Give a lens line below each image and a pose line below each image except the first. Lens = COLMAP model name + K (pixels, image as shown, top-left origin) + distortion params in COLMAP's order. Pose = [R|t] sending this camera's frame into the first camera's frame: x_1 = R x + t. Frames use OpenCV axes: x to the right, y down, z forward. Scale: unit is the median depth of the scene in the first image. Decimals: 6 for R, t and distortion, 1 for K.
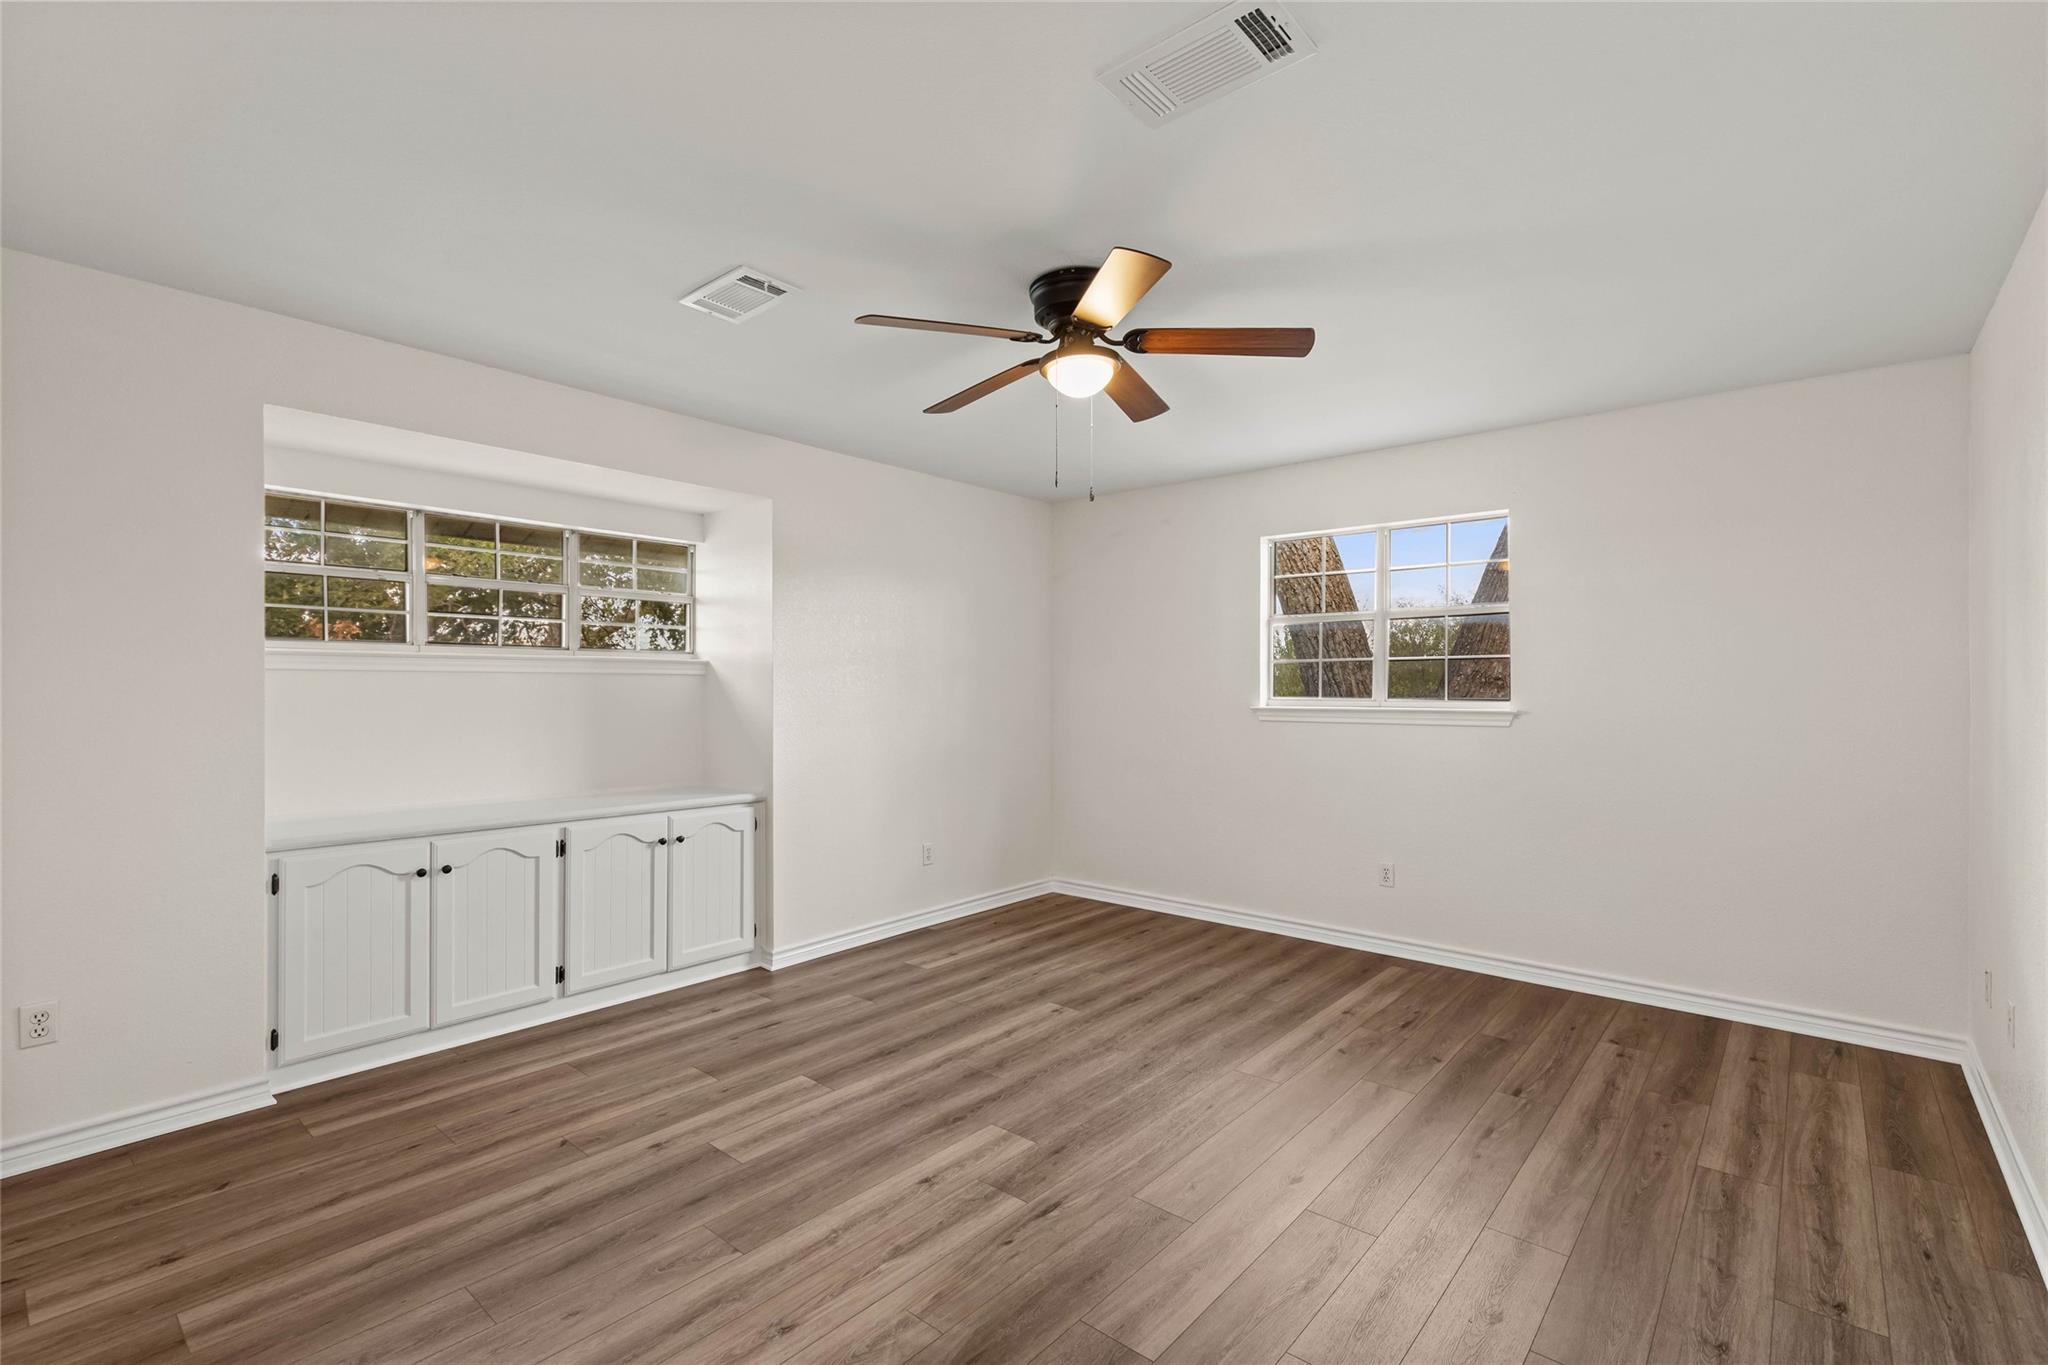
lens RADIAL K [[926.8, 0, 1024.4], [0, 926.8, 694.2], [0, 0, 1]] dist [0.016688, -0.000966]
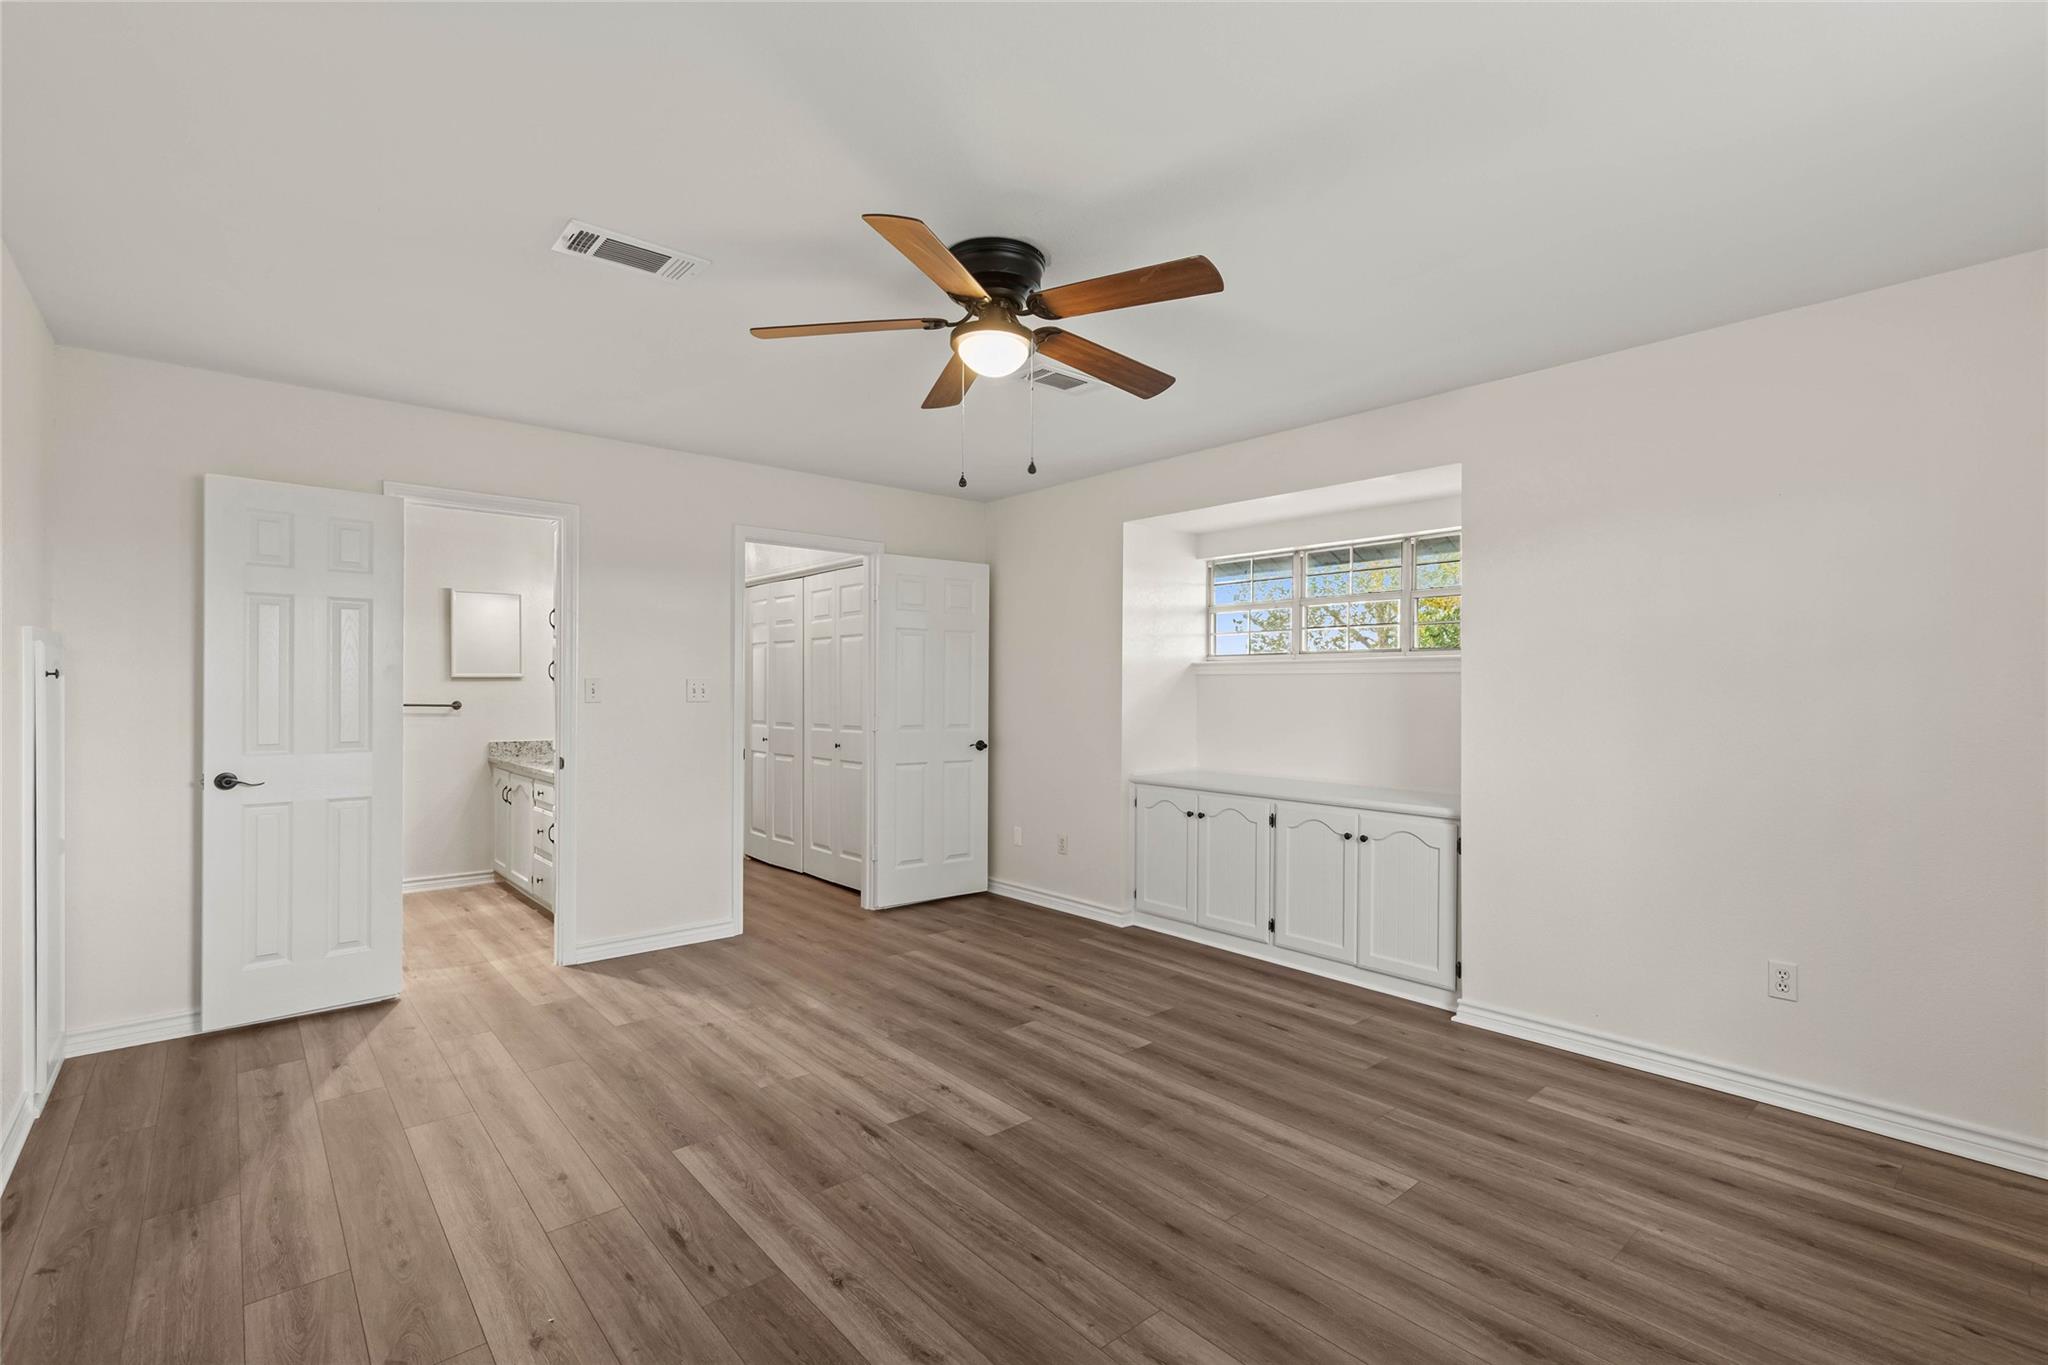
lens RADIAL K [[926.8, 0, 1030.4], [0, 926.8, 683.1], [0, 0, 1]] dist [0.016688, -0.000966]
pose [[-0.154671, -0.005372, -0.987951, 0.772690], [-0.005482, 0.999974, -0.004579, -0.005149], [0.987951, 0.004708, -0.154696, 0.918714]]
